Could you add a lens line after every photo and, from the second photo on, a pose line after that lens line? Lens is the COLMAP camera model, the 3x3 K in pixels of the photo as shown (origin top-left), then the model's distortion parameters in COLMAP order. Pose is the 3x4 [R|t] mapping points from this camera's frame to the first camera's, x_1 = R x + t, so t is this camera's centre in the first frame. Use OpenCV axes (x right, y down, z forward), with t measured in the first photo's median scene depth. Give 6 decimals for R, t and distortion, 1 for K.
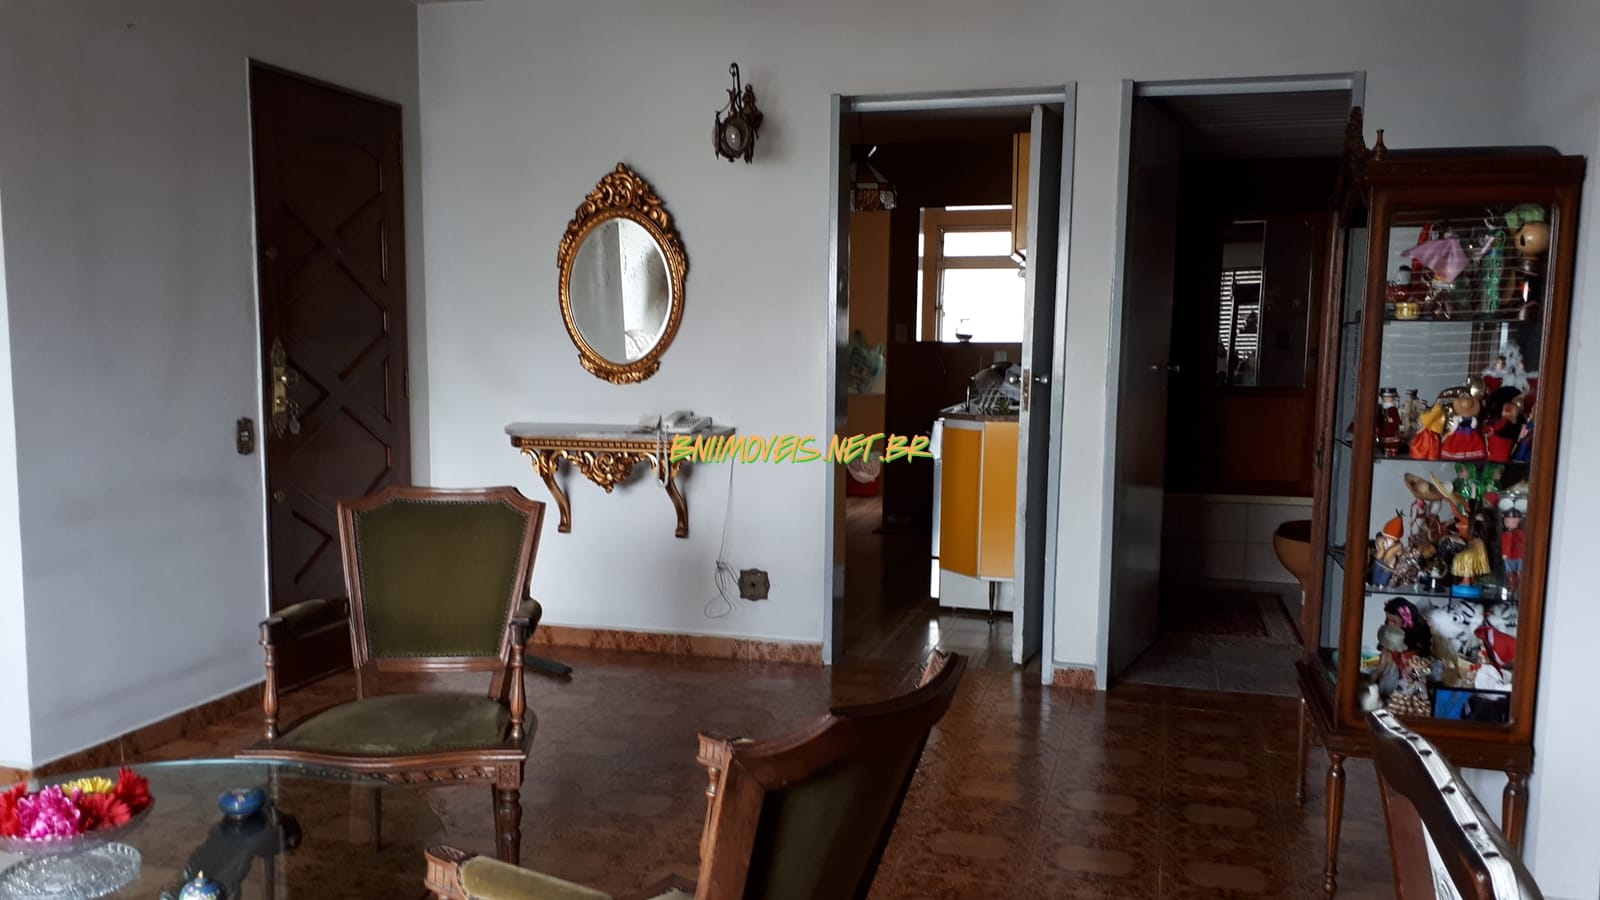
lens RADIAL K [[1254.7, 0, 790.4], [0, 1254.7, 475.9], [0, 0, 1]] dist [0.055197, -0.116732]
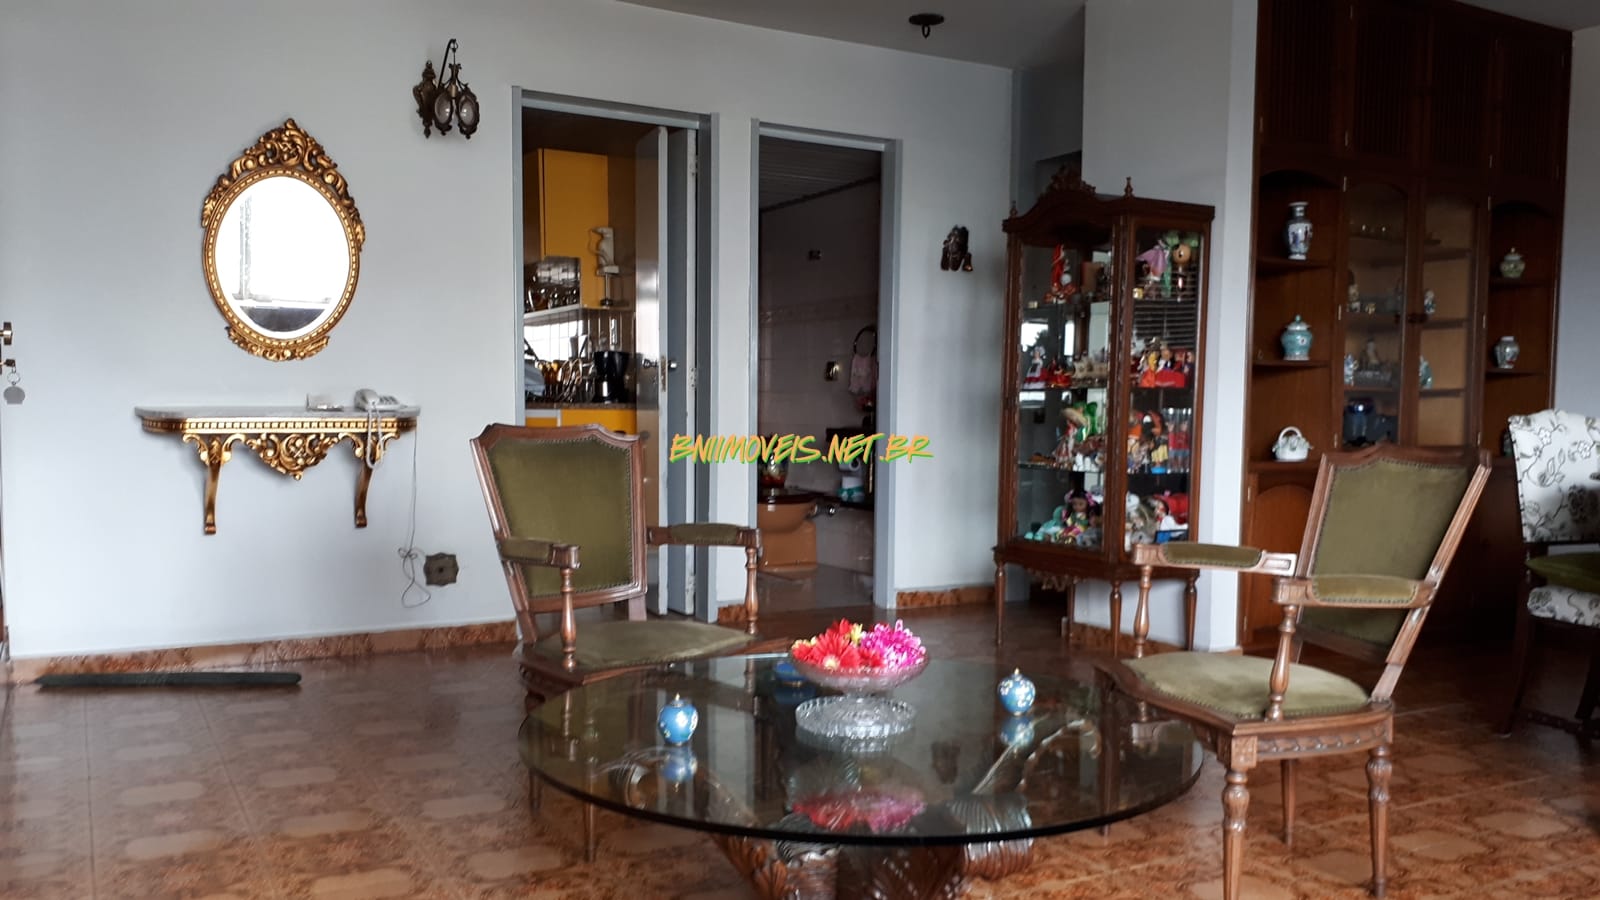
lens RADIAL K [[1254.7, 0, 802.4], [0, 1254.7, 466.5], [0, 0, 1]] dist [0.055197, -0.116732]
pose [[0.706247, -0.036835, 0.707007, -0.519262], [0.074271, 0.996990, -0.022248, 0.049860], [-0.704059, 0.068223, 0.706857, 0.108007]]
